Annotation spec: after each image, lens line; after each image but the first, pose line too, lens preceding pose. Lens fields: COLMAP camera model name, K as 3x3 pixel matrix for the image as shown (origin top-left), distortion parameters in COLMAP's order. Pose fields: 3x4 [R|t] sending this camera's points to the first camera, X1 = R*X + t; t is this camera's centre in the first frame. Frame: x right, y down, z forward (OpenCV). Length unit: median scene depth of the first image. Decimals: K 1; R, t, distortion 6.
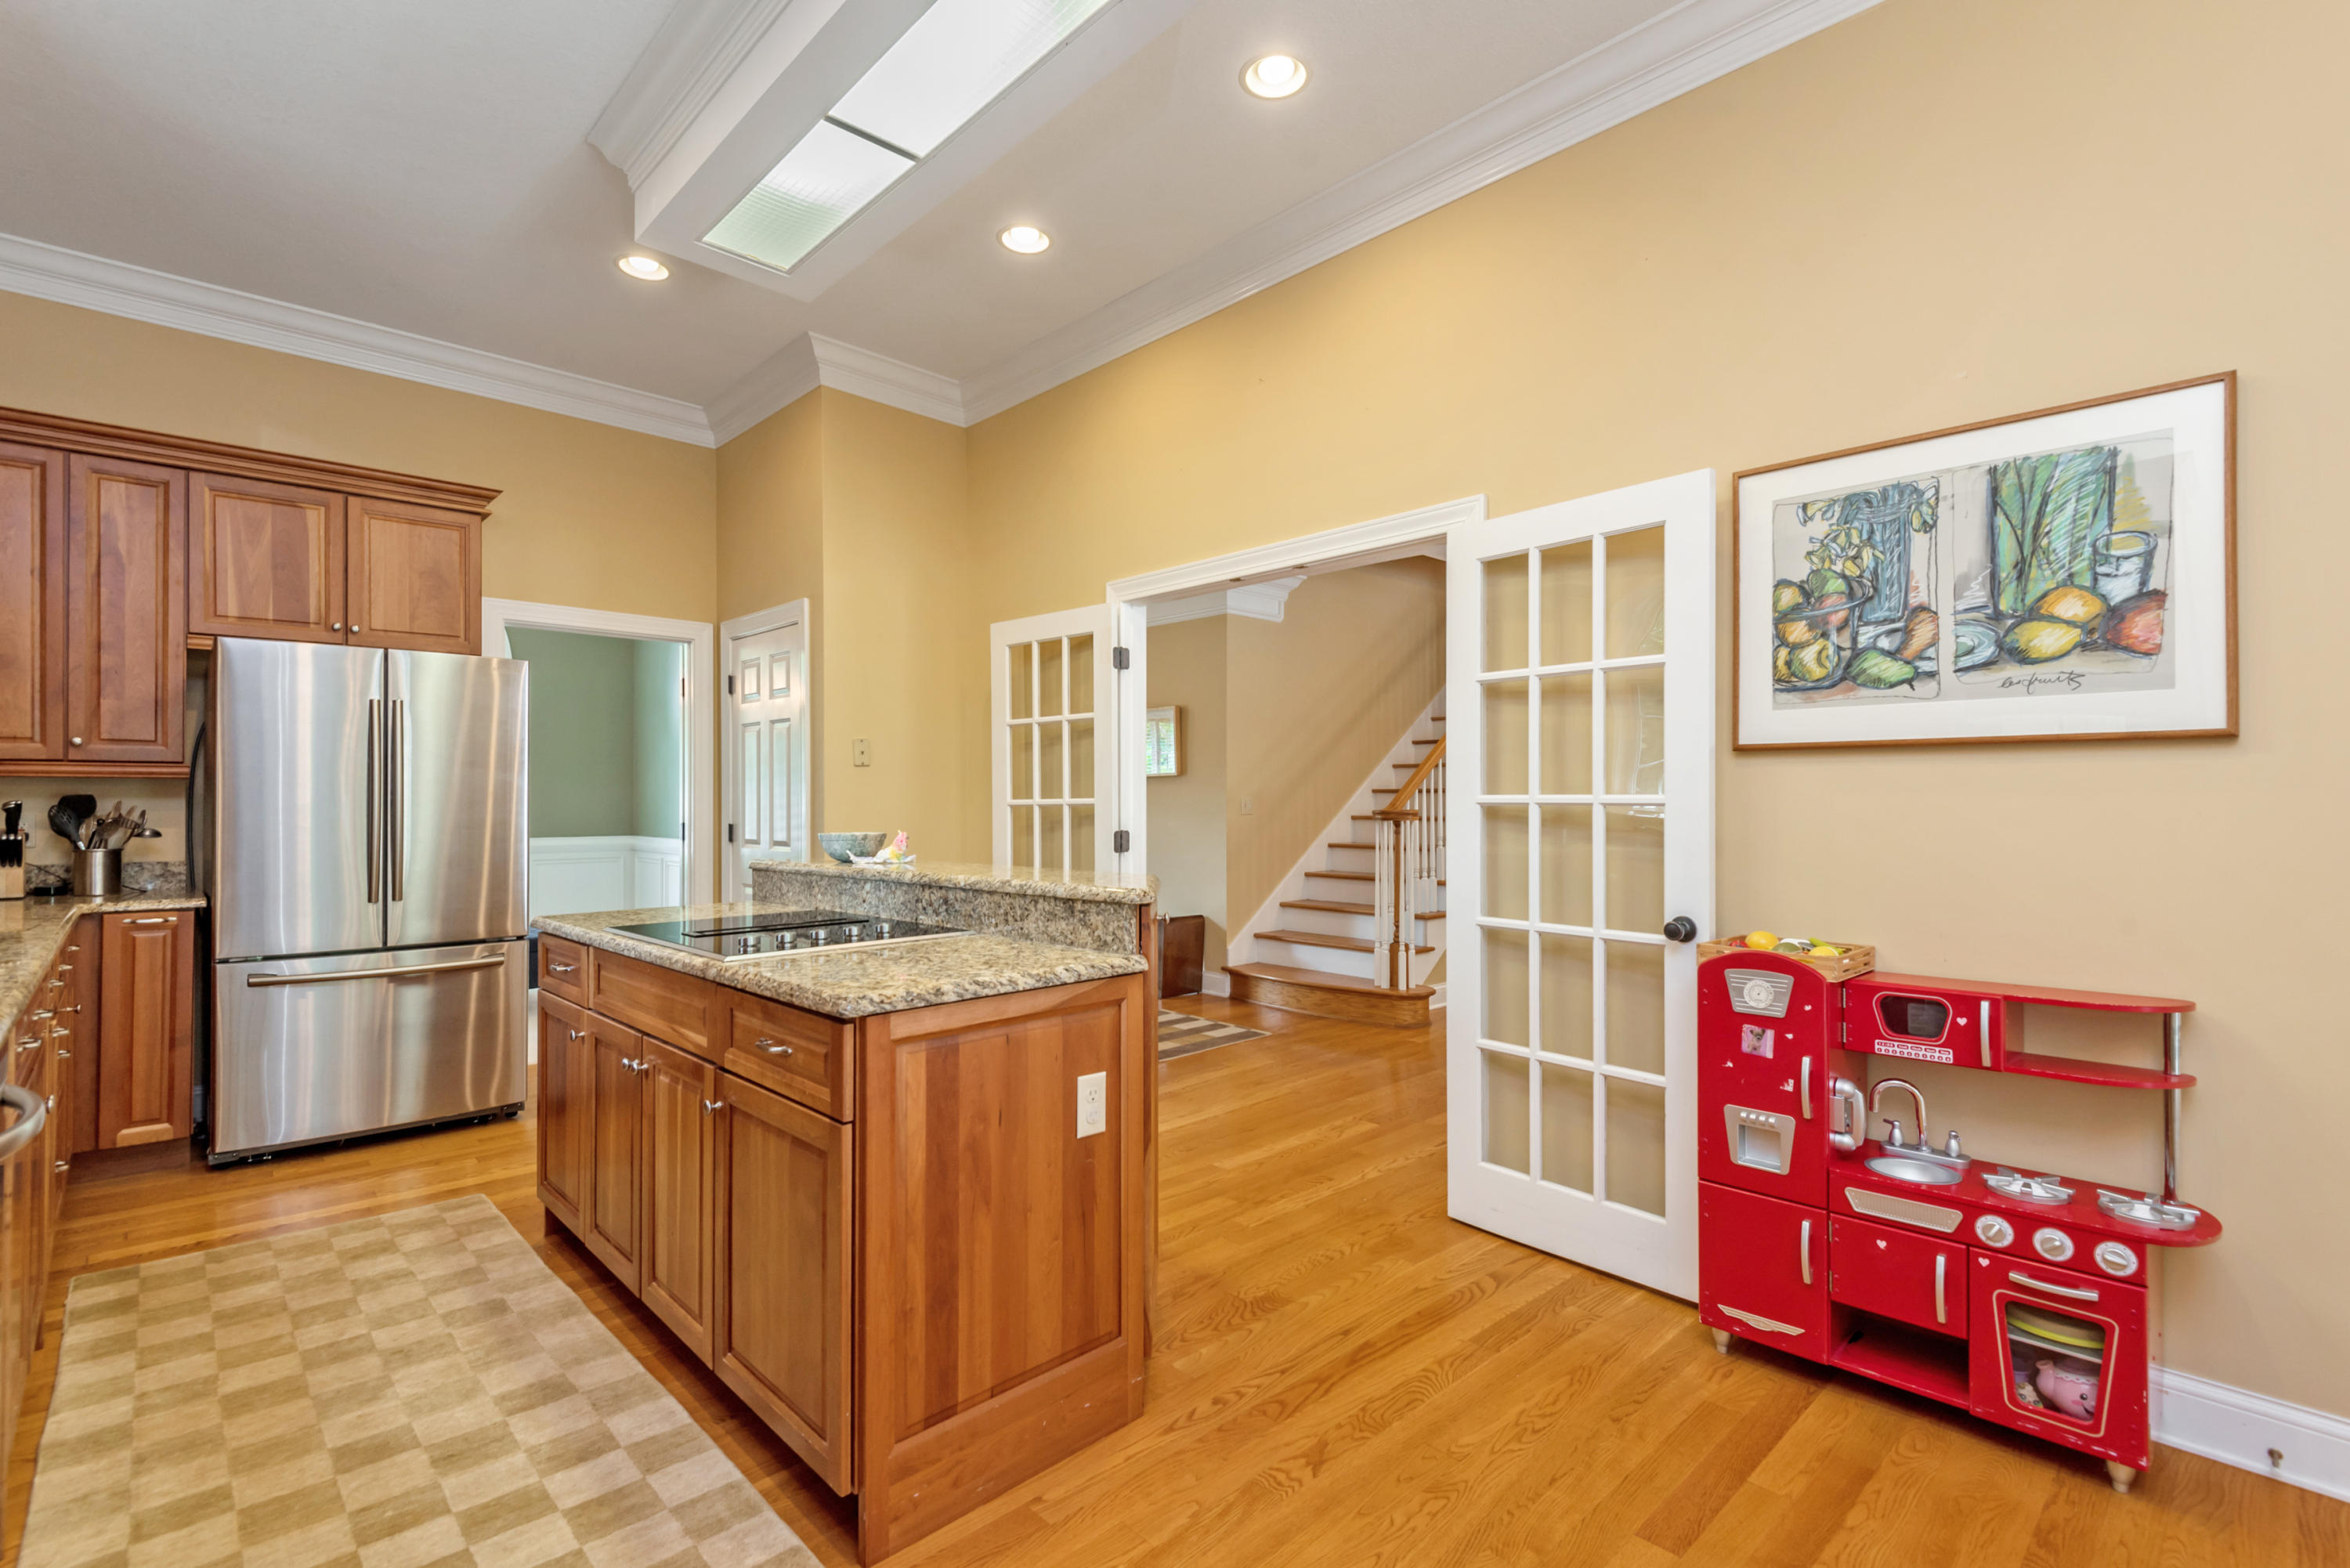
lens RADIAL K [[1073.0, 0, 1169.2], [0, 1073.0, 793.2], [0, 0, 1]] dist [0.017583, -0.007377]
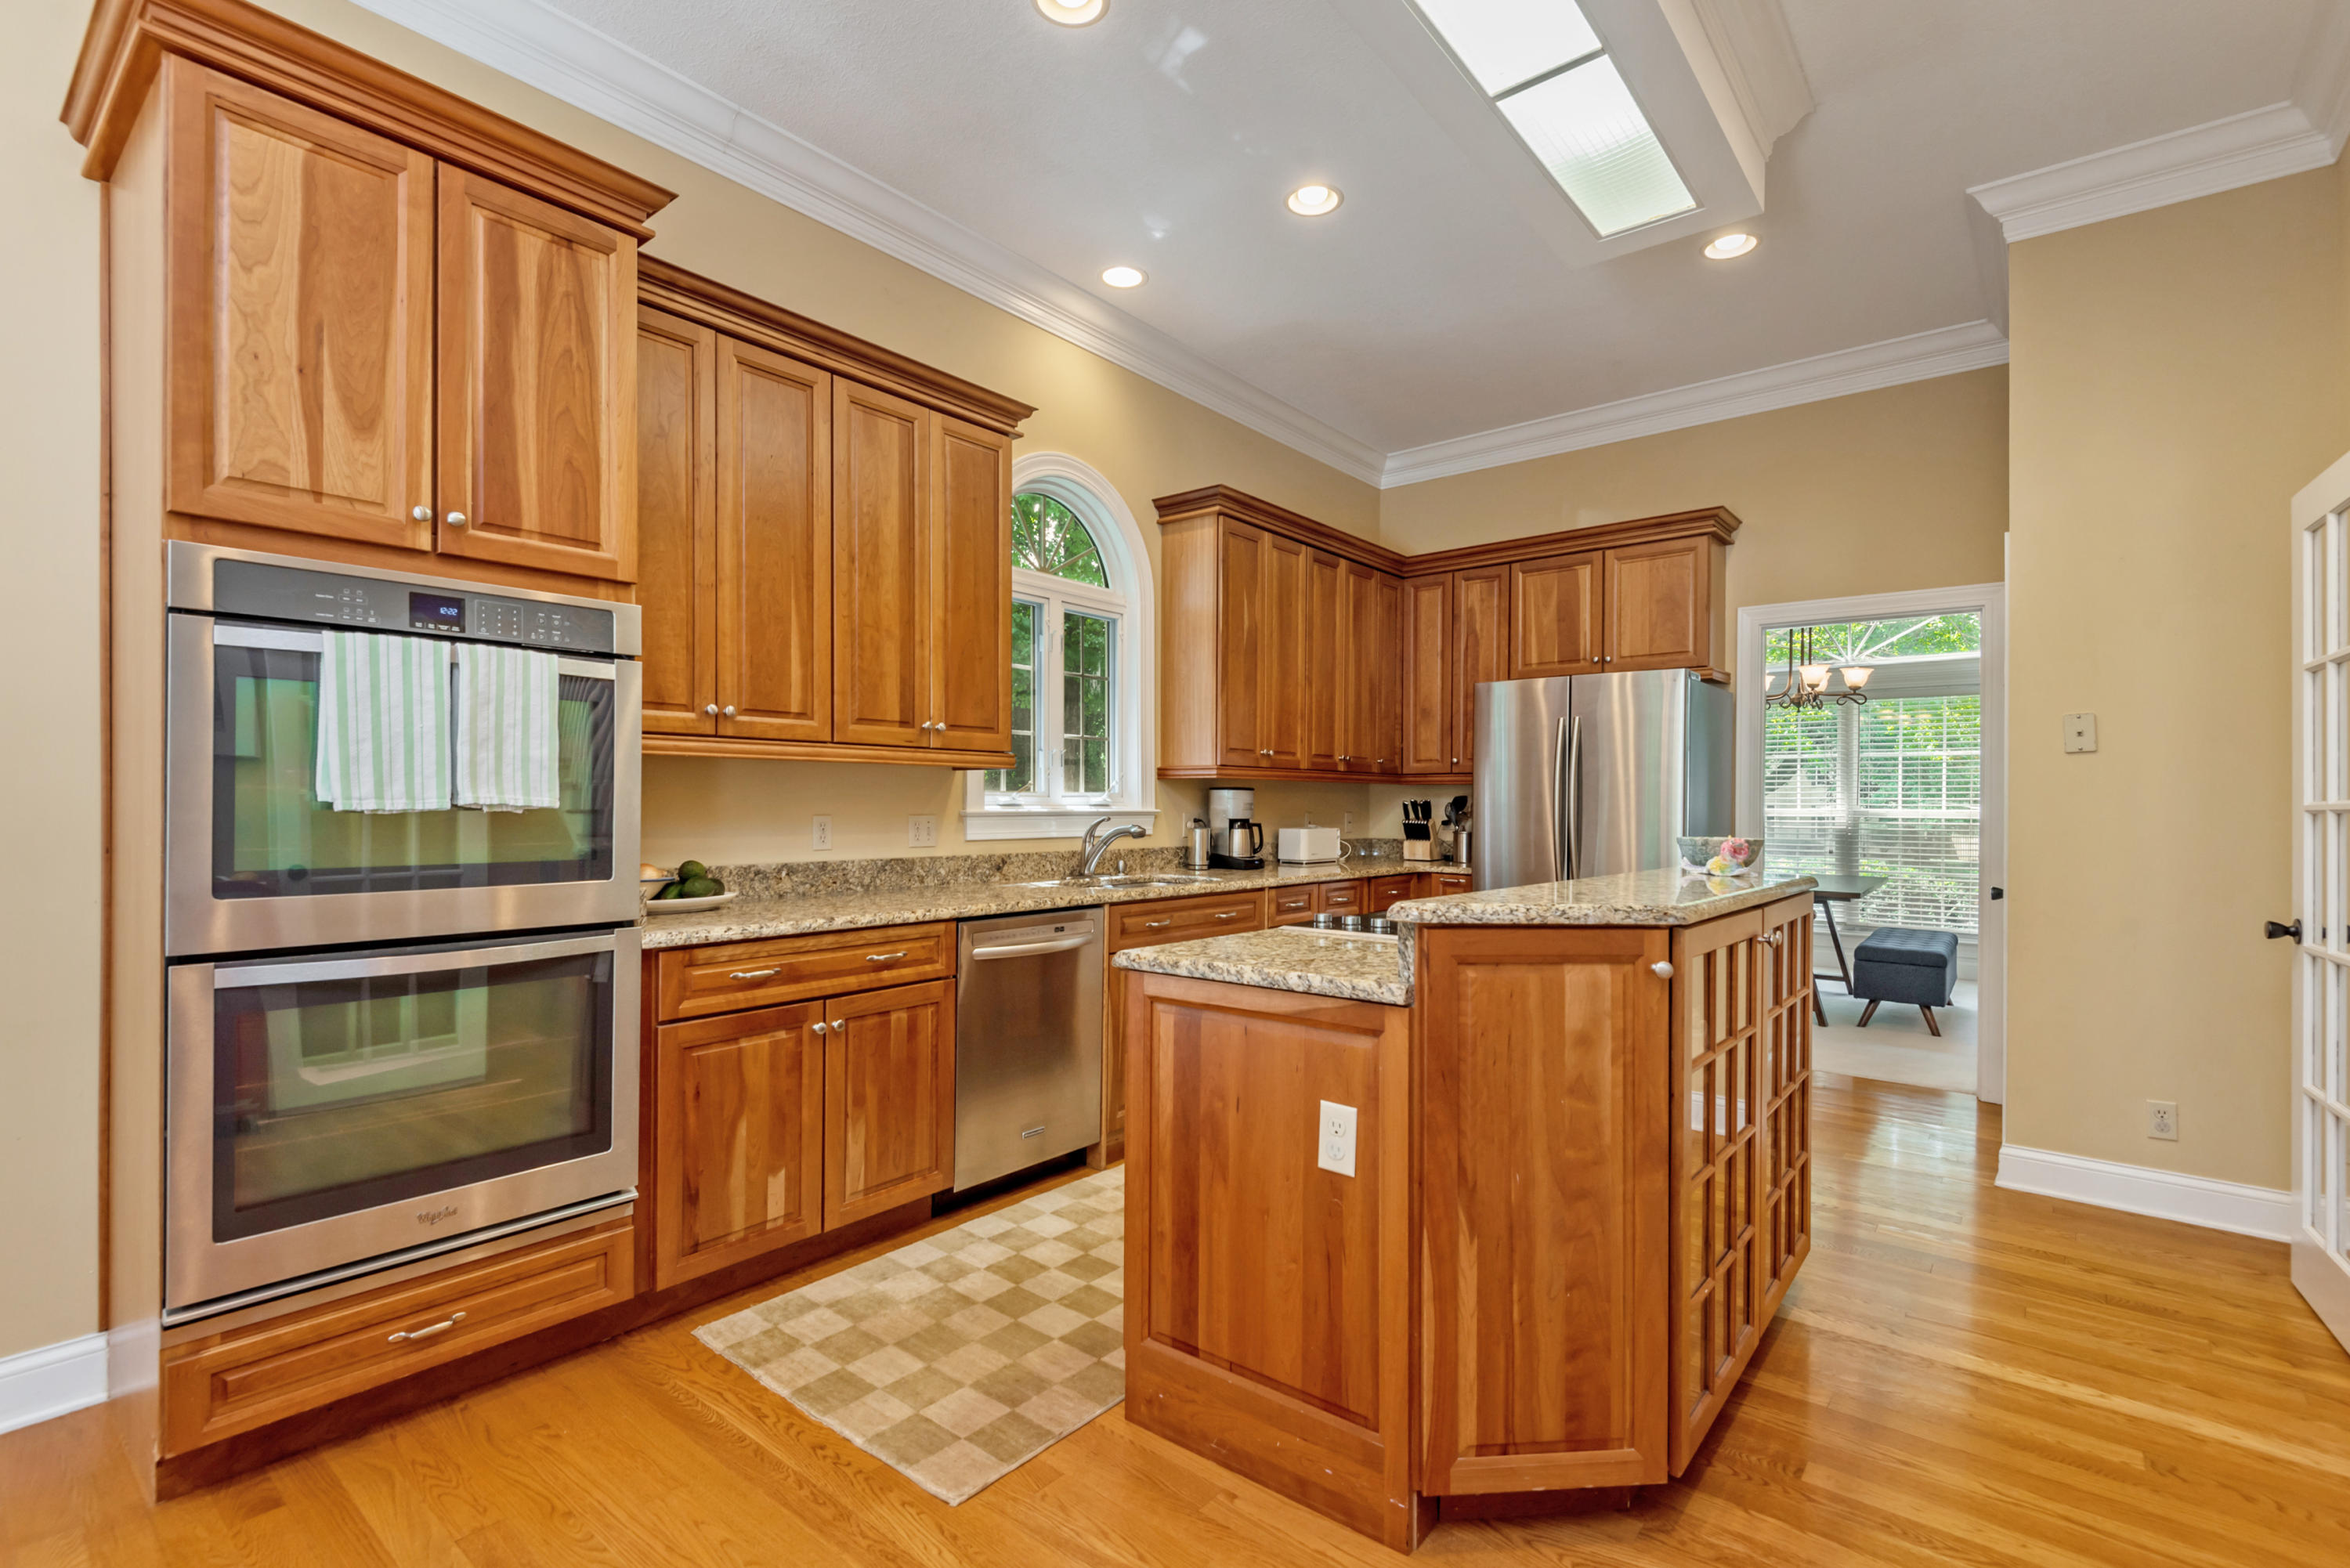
lens RADIAL K [[1073.0, 0, 1176.5], [0, 1073.0, 797.0], [0, 0, 1]] dist [0.017583, -0.007377]
pose [[0.116380, -0.001773, -0.993203, 0.777418], [0.000785, 0.999998, -0.001693, 0.009939], [0.993204, -0.000583, 0.116381, 0.750568]]
